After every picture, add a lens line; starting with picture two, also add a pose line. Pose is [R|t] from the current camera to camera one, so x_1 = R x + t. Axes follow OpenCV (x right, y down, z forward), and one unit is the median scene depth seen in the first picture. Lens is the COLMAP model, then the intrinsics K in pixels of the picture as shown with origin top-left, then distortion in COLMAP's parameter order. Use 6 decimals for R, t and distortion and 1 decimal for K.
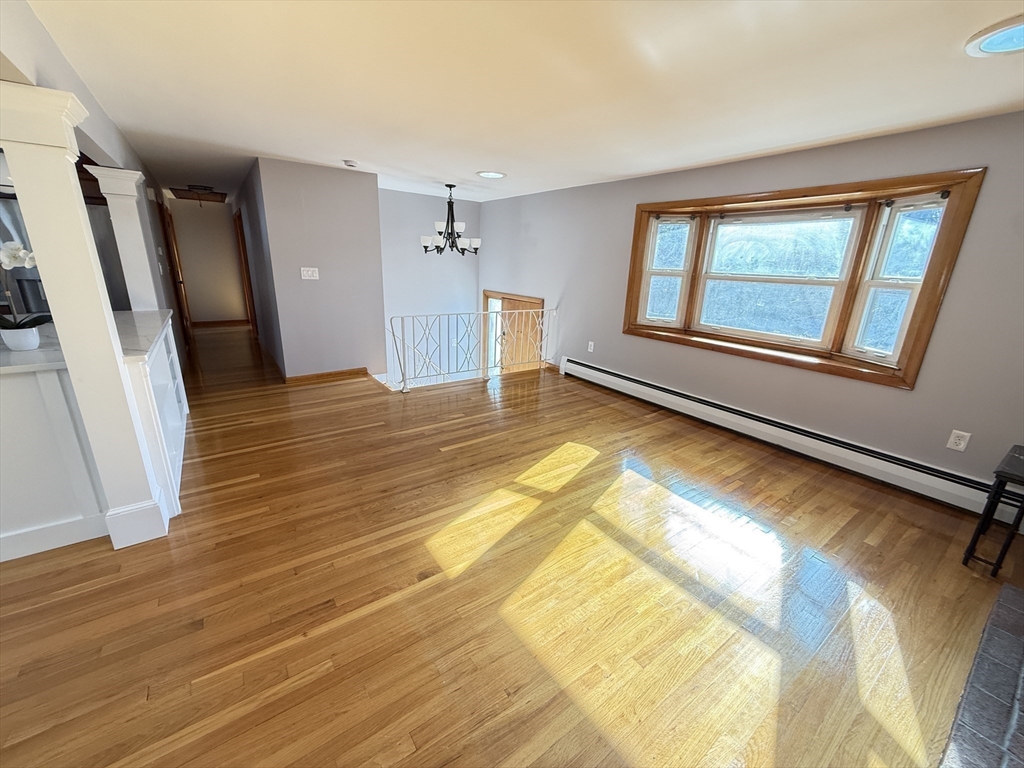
lens RADIAL K [[408.1, 0, 510.8], [0, 408.1, 383.2], [0, 0, 1]] dist [0.002481, -0.000142]
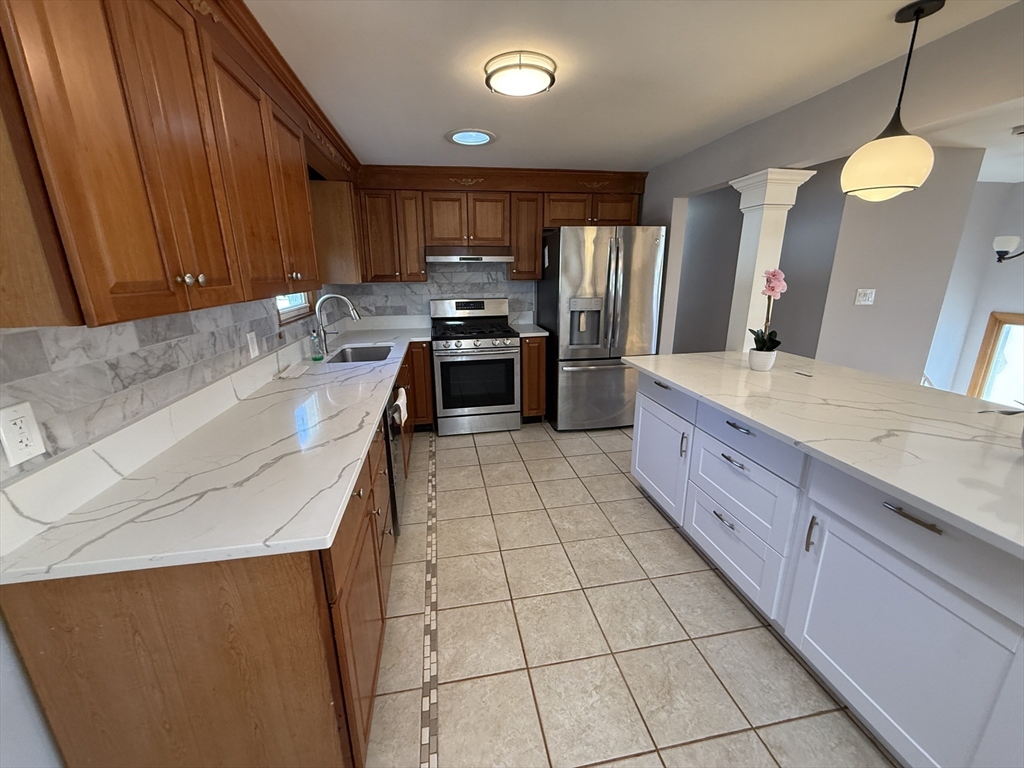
lens RADIAL K [[408.1, 0, 510.8], [0, 408.1, 383.2], [0, 0, 1]] dist [0.002481, -0.000142]
pose [[0.901513, 0.074888, -0.426222, -0.853122], [-0.086515, 0.996219, -0.007954, -0.061420], [0.424015, 0.044045, 0.904583, 0.082547]]
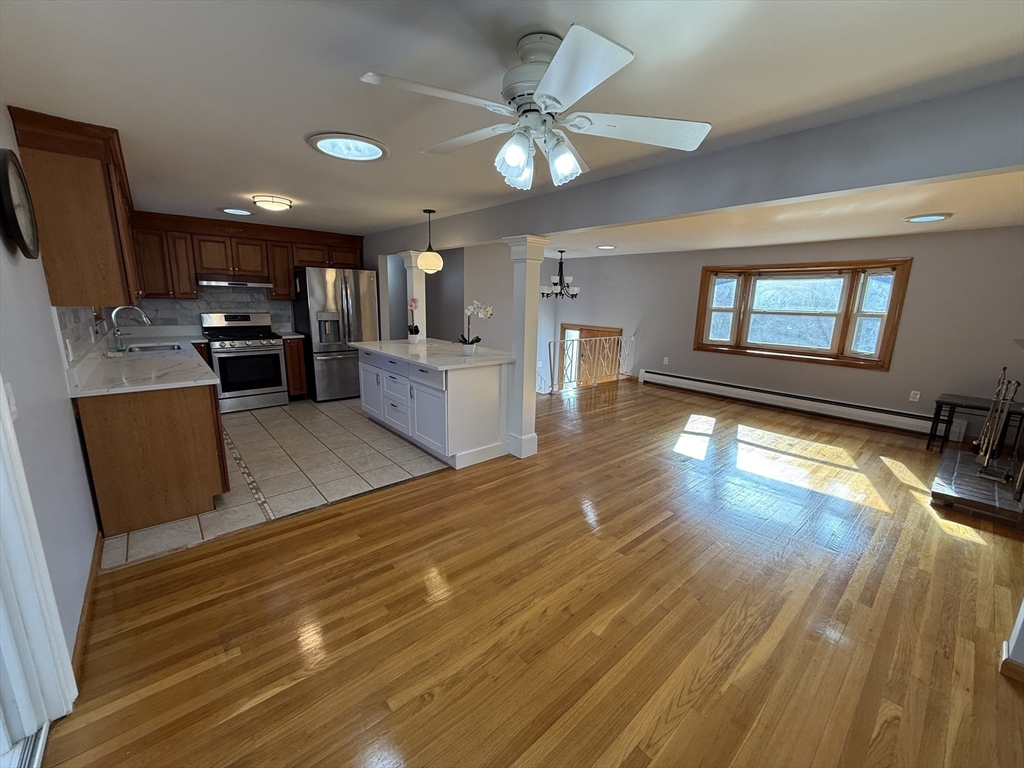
lens RADIAL K [[408.1, 0, 510.8], [0, 408.1, 383.2], [0, 0, 1]] dist [0.002481, -0.000142]
pose [[0.995455, -0.029501, 0.090545, -0.612130], [0.036951, 0.995968, -0.081741, 0.110014], [-0.087768, 0.084715, 0.992532, -0.469673]]
